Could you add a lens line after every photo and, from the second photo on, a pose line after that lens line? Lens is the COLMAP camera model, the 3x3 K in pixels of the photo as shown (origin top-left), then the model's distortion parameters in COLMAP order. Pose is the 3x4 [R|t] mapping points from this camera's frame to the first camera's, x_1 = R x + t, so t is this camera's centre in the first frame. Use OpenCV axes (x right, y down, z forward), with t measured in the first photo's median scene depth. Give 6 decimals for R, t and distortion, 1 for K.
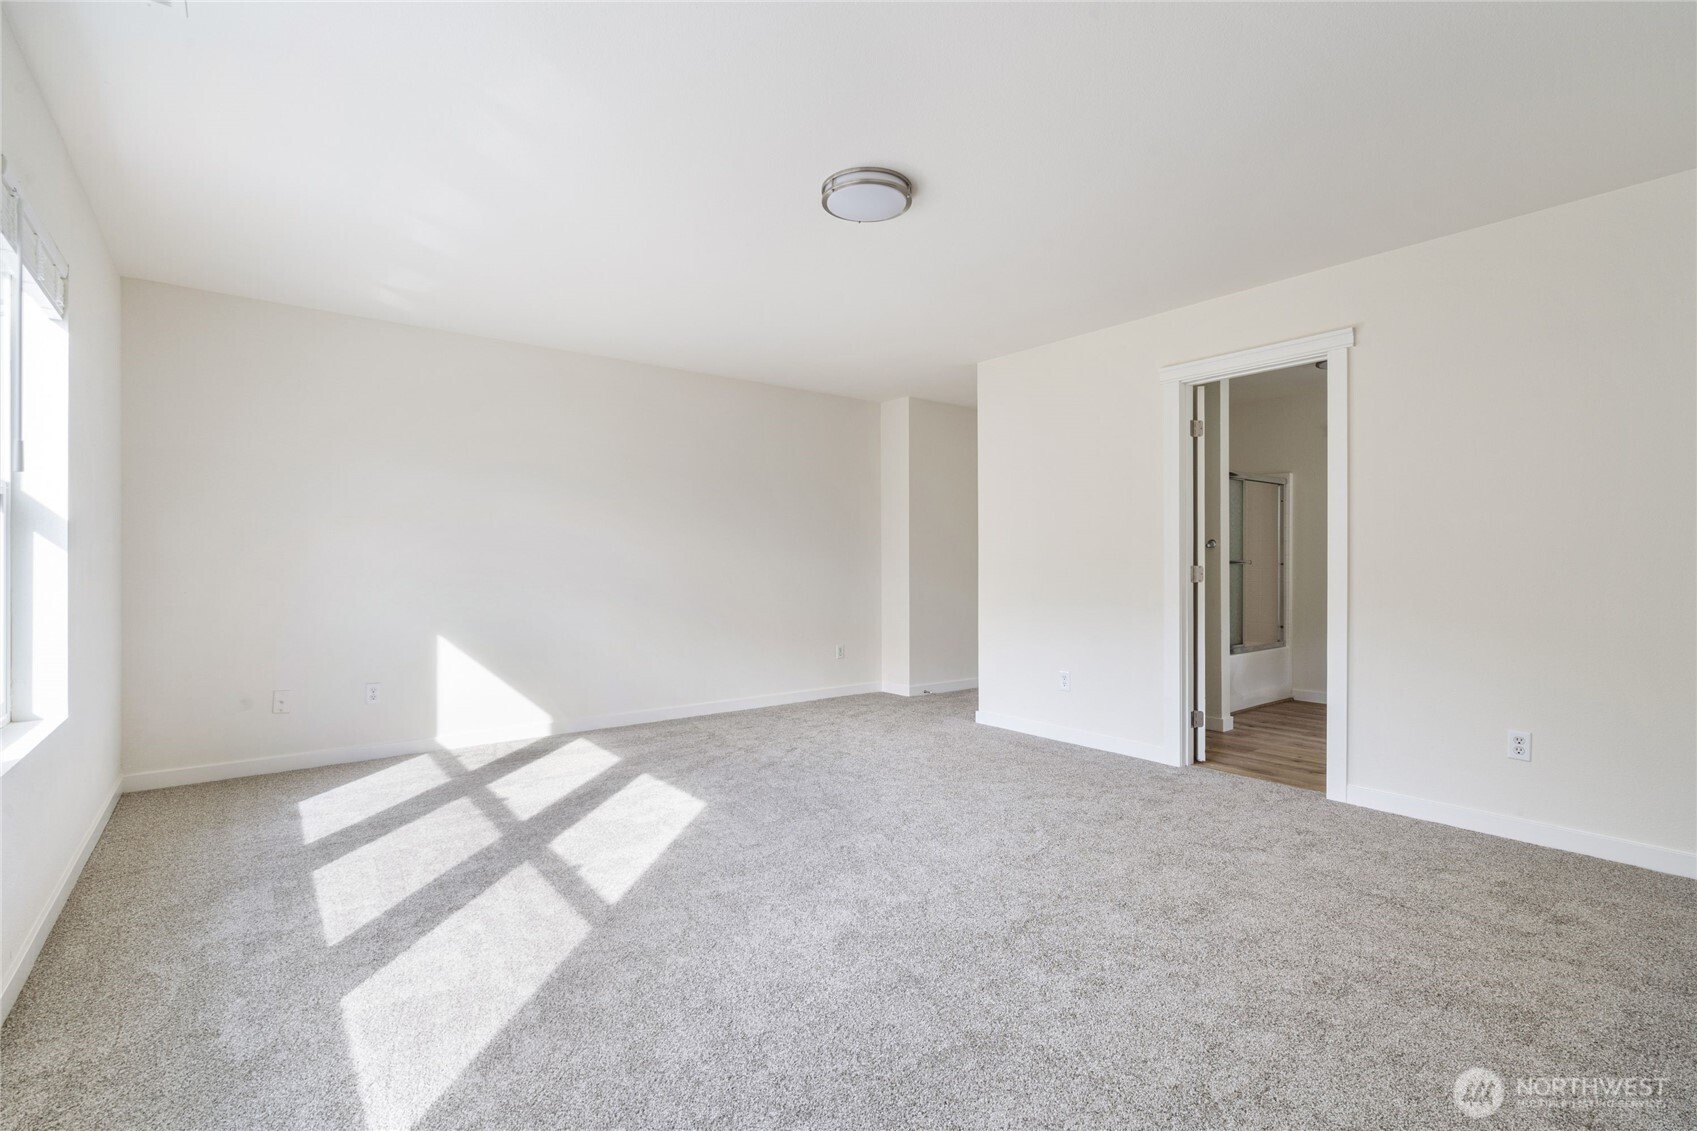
lens RADIAL K [[780.2, 0, 848.5], [0, 780.2, 565.5], [0, 0, 1]] dist [0.001097, 0.001161]
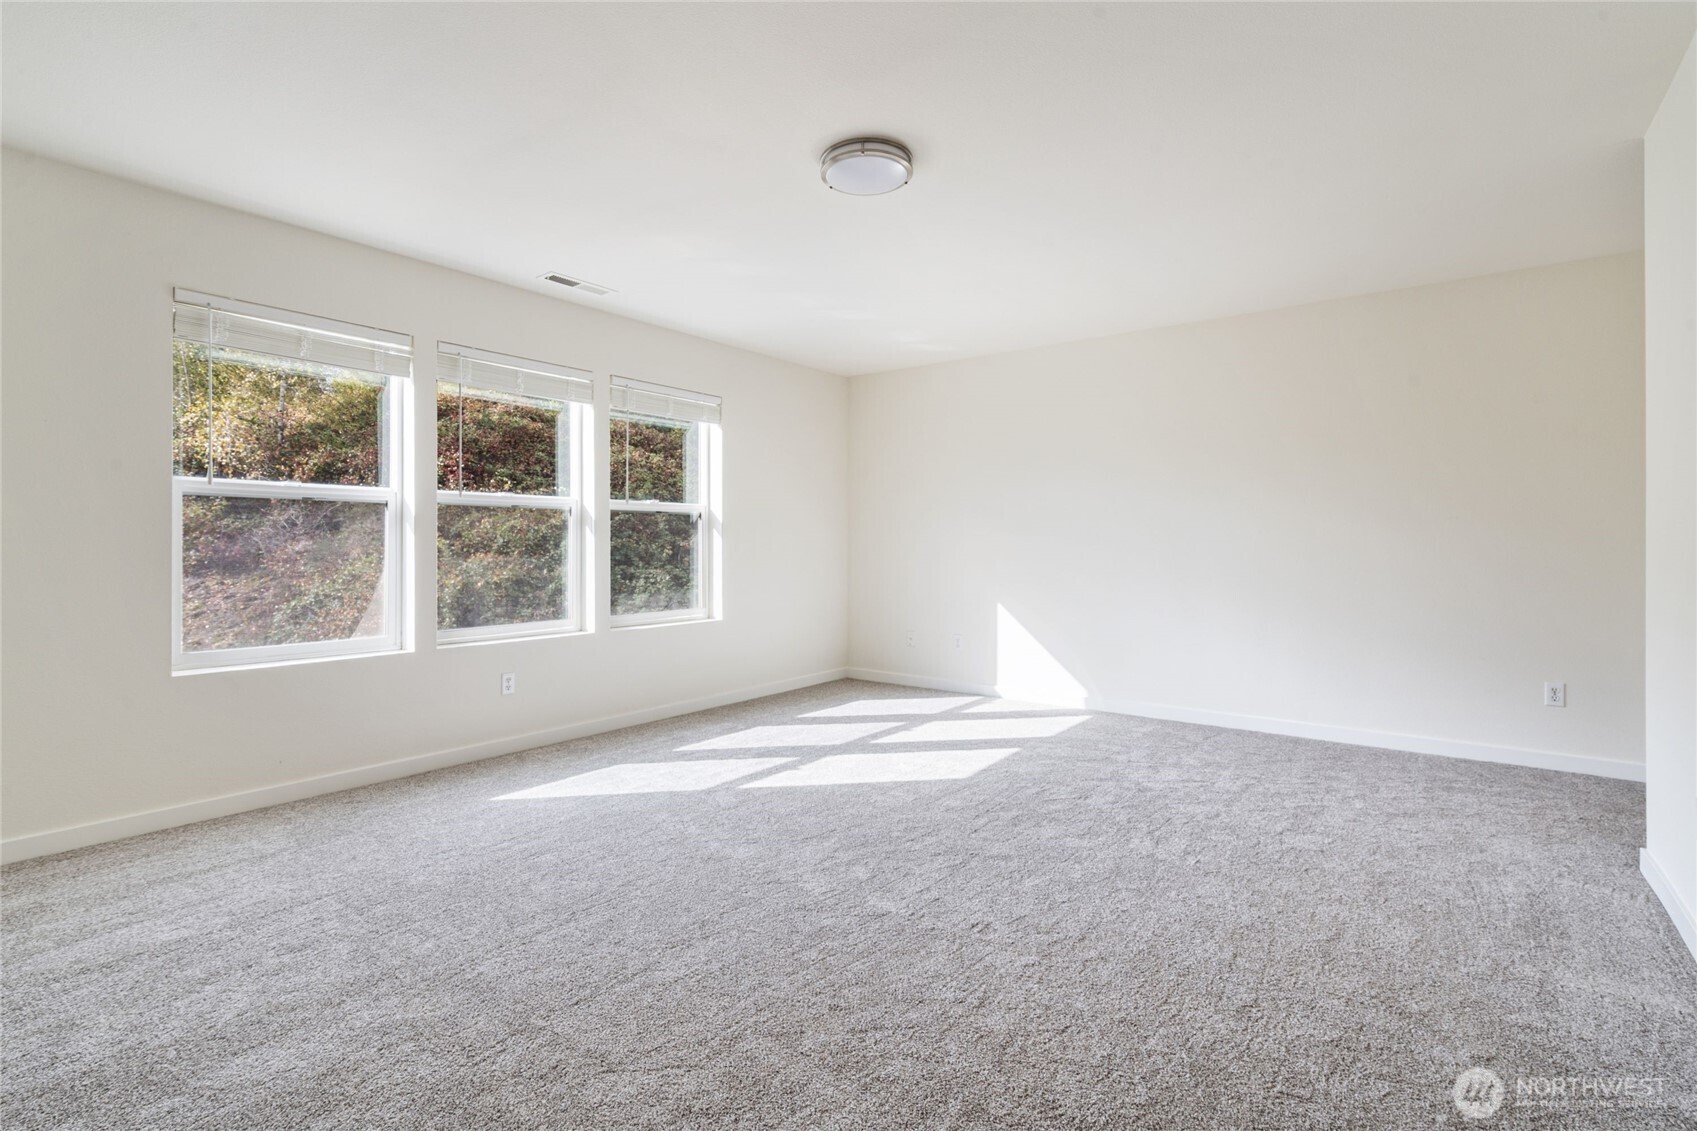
lens RADIAL K [[780.2, 0, 848.5], [0, 780.2, 565.5], [0, 0, 1]] dist [0.001097, 0.001161]
pose [[0.235800, 0.011313, -0.971736, 0.827424], [-0.007327, 0.999925, 0.009863, 0.022834], [0.971774, 0.004794, 0.235865, 0.665294]]
